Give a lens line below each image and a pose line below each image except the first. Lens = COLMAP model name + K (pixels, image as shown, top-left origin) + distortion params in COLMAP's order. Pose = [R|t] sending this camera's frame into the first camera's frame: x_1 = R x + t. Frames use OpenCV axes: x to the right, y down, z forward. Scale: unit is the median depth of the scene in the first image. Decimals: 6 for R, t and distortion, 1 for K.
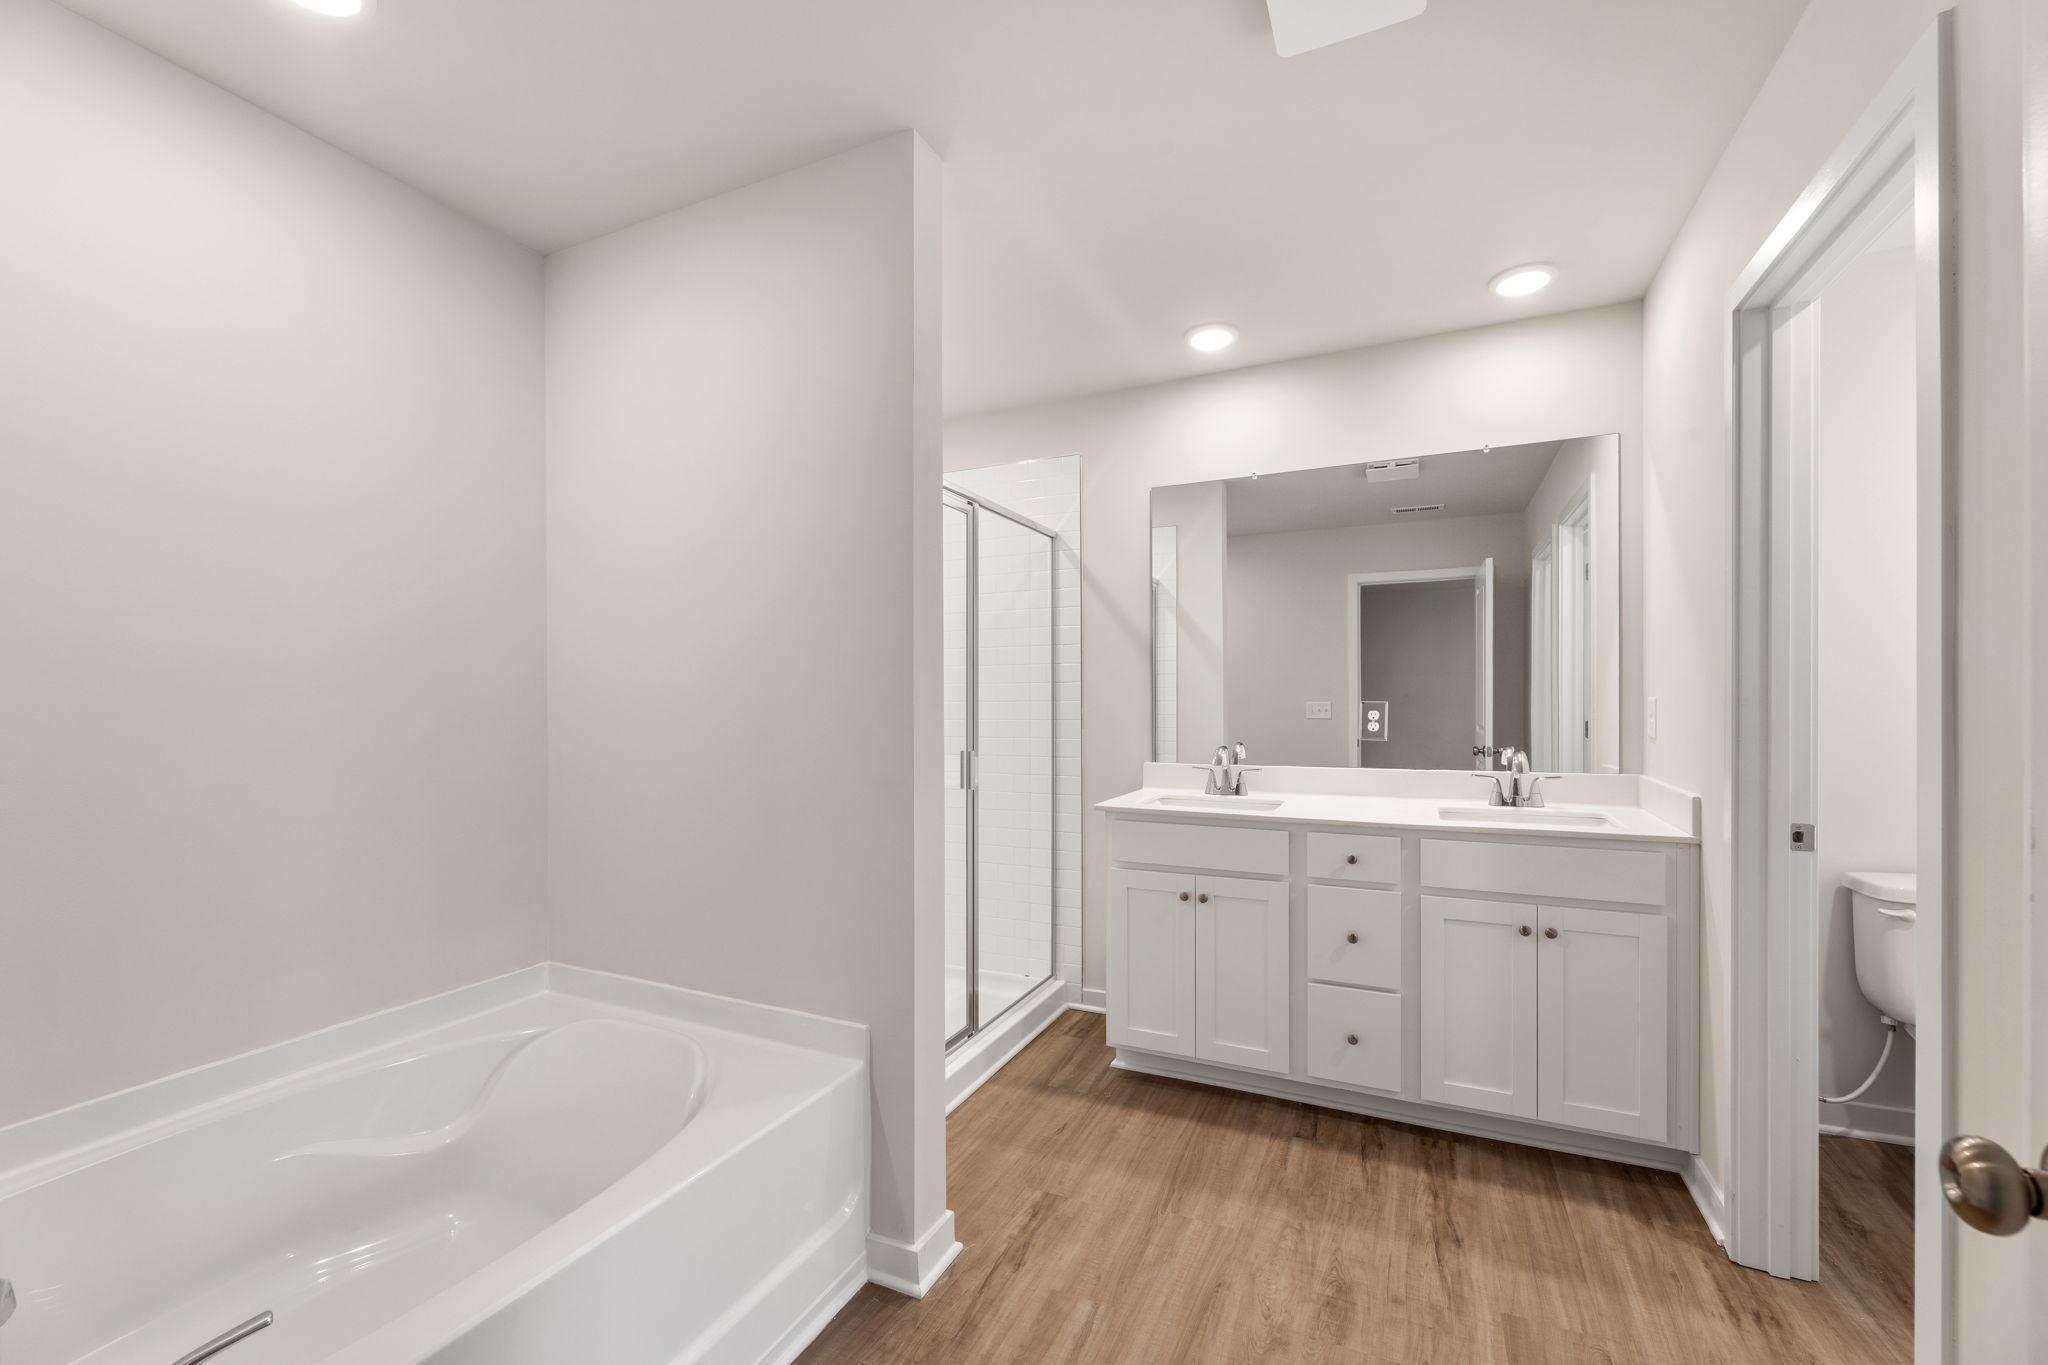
lens RADIAL K [[818.4, 0, 1026.5], [0, 818.4, 699.8], [0, 0, 1]] dist [0.000460, -0.001070]
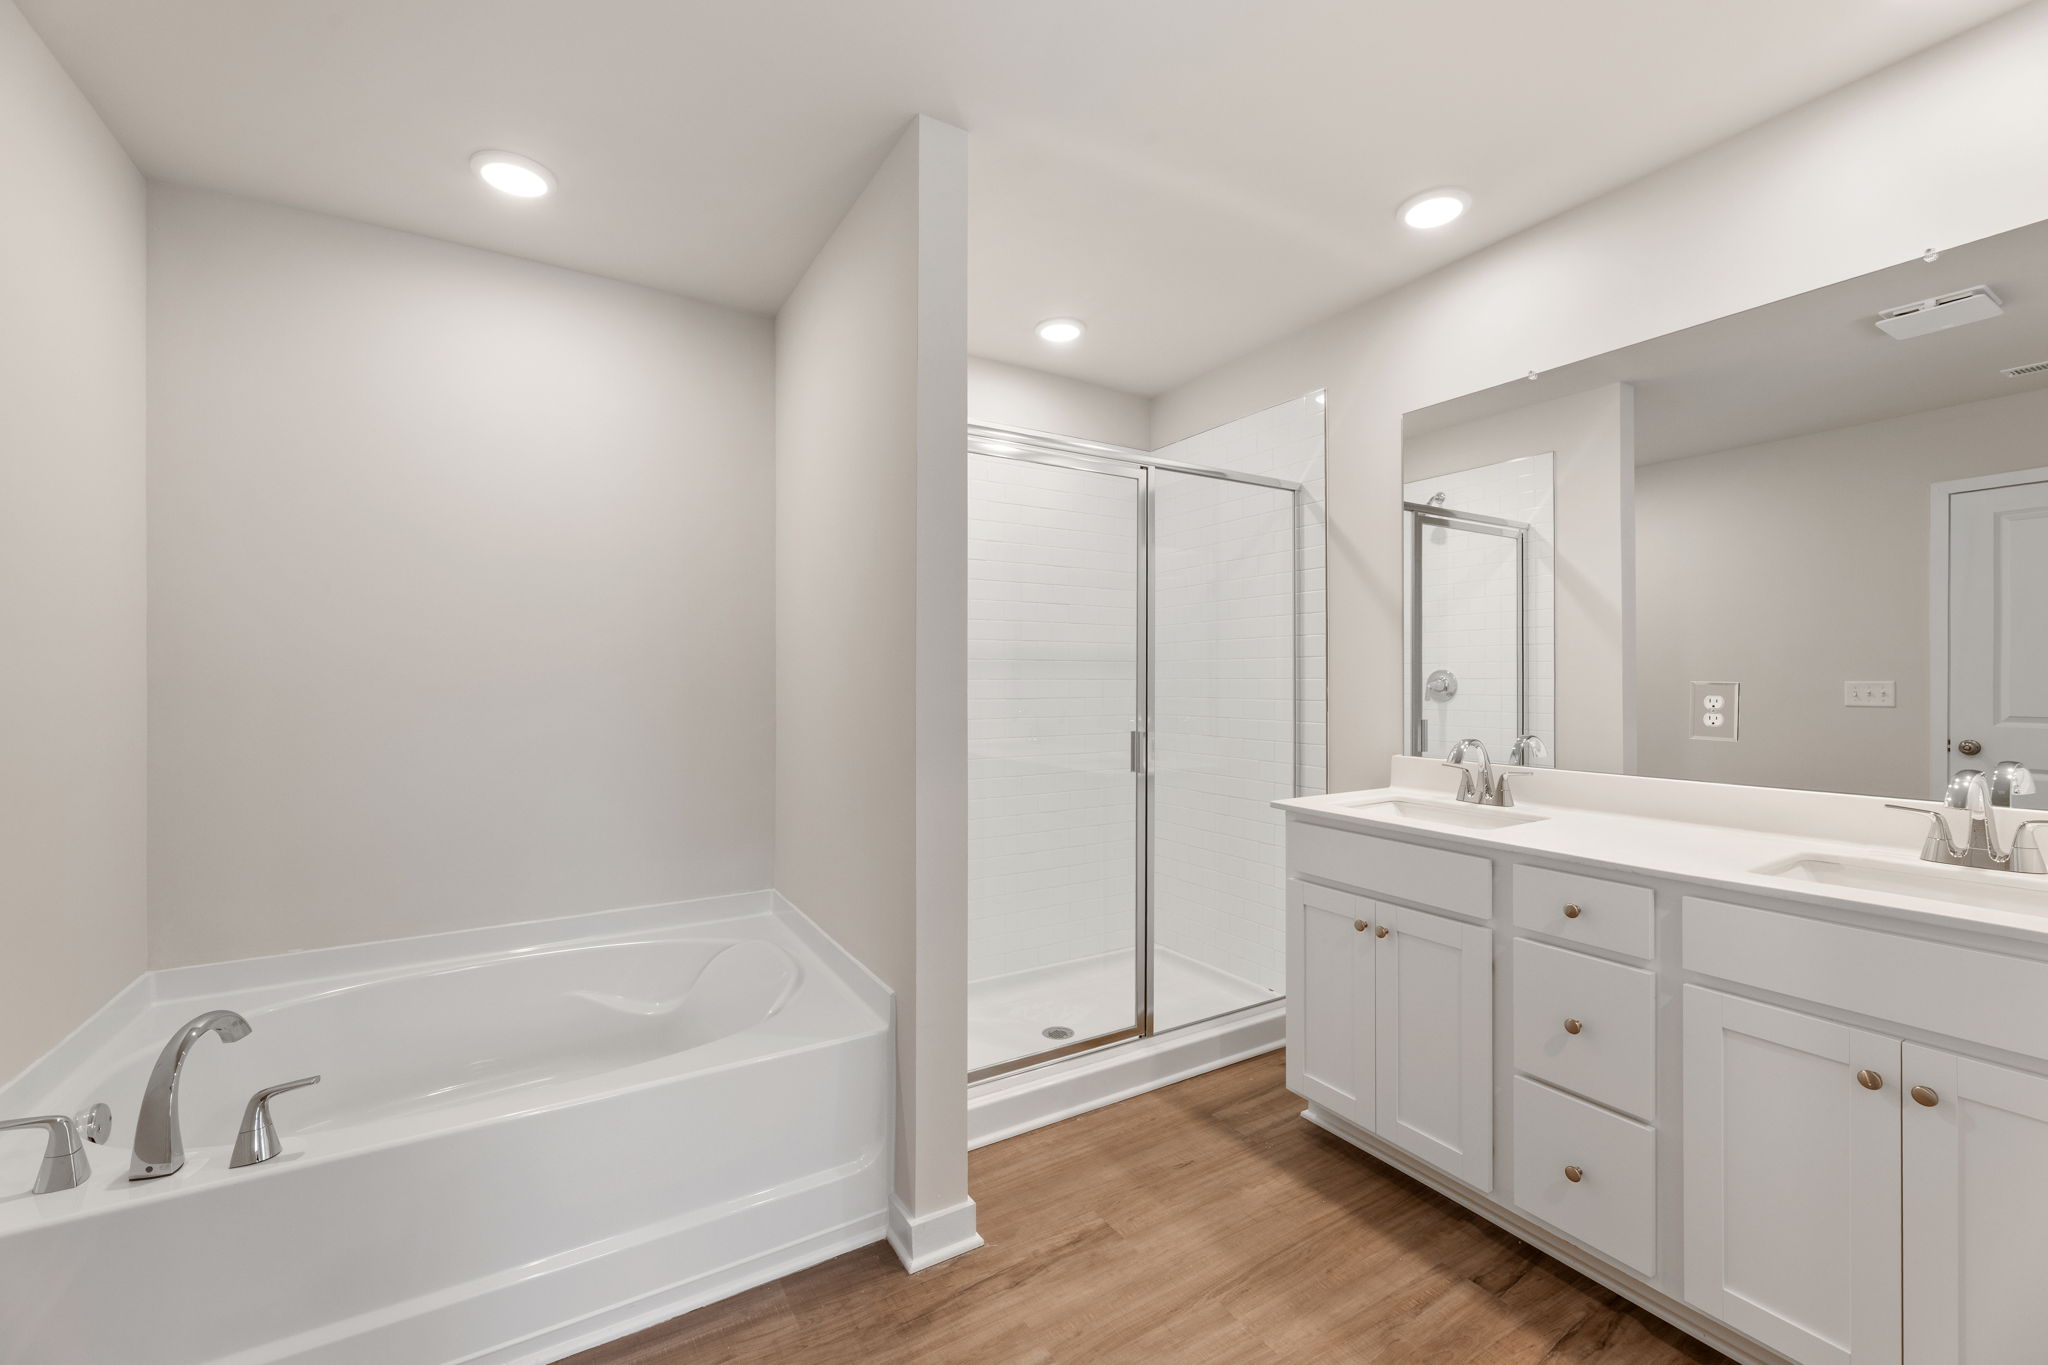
lens RADIAL K [[818.4, 0, 1020.0], [0, 818.4, 672.0], [0, 0, 1]] dist [0.000460, -0.001070]
pose [[0.833729, -0.001037, -0.552173, 0.392831], [-0.001412, 0.999991, -0.004009, -0.002604], [0.552172, 0.004122, 0.833720, 0.169996]]
